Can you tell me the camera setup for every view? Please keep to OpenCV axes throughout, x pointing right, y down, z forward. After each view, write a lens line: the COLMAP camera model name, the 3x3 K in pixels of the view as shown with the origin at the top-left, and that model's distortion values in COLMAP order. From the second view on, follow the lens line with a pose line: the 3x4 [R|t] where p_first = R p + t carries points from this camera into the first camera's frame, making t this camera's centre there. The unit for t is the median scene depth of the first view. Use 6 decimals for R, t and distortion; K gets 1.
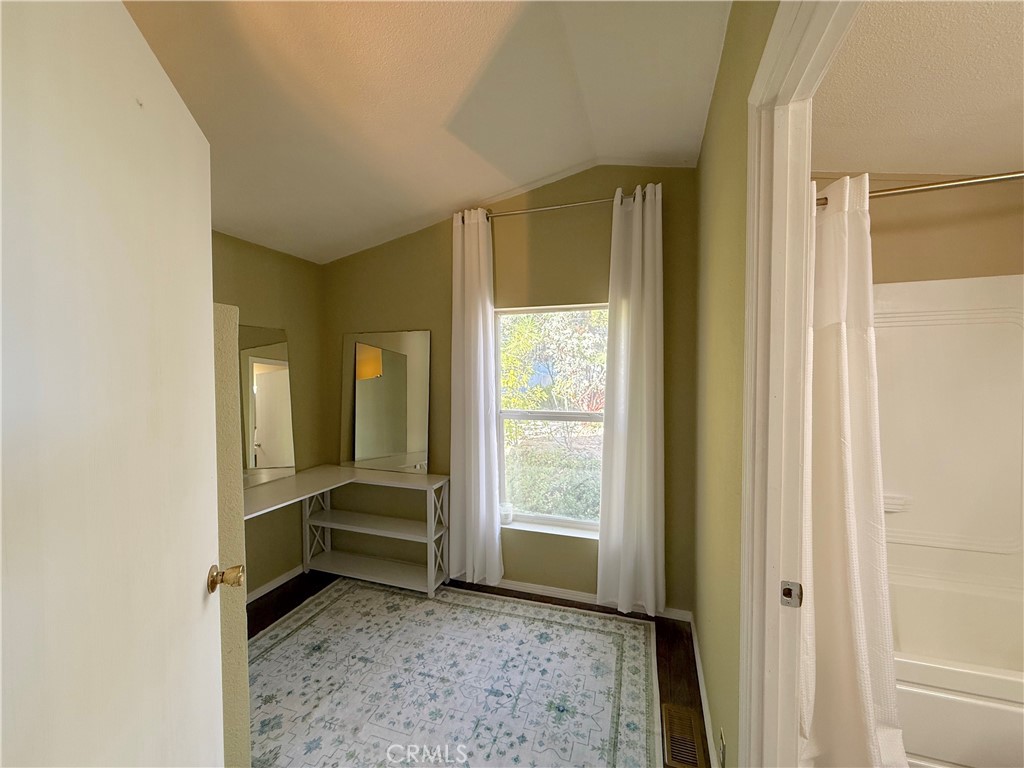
lens RADIAL K [[406.0, 0, 514.2], [0, 406.0, 384.5], [0, 0, 1]] dist [0.000143, 0.000506]
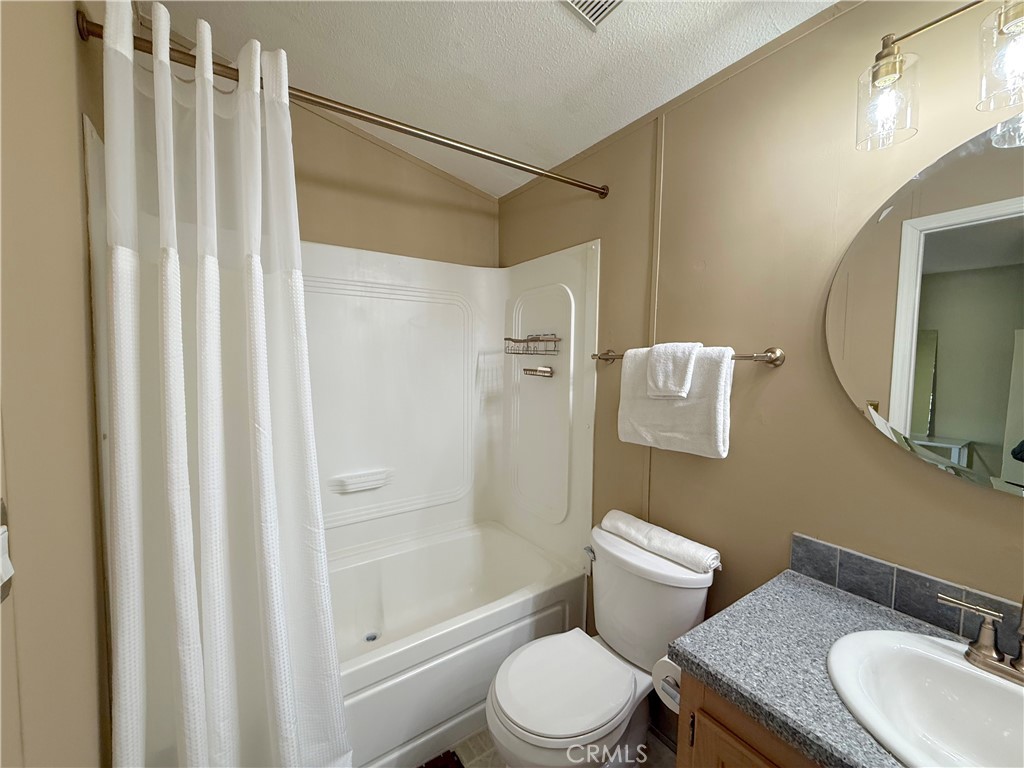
lens RADIAL K [[406.0, 0, 514.2], [0, 406.0, 384.5], [0, 0, 1]] dist [0.000143, 0.000506]
pose [[0.595076, -0.034680, 0.802921, 0.427426], [0.007644, 0.999268, 0.037496, 0.038362], [-0.803633, -0.016176, 0.594906, 0.190029]]
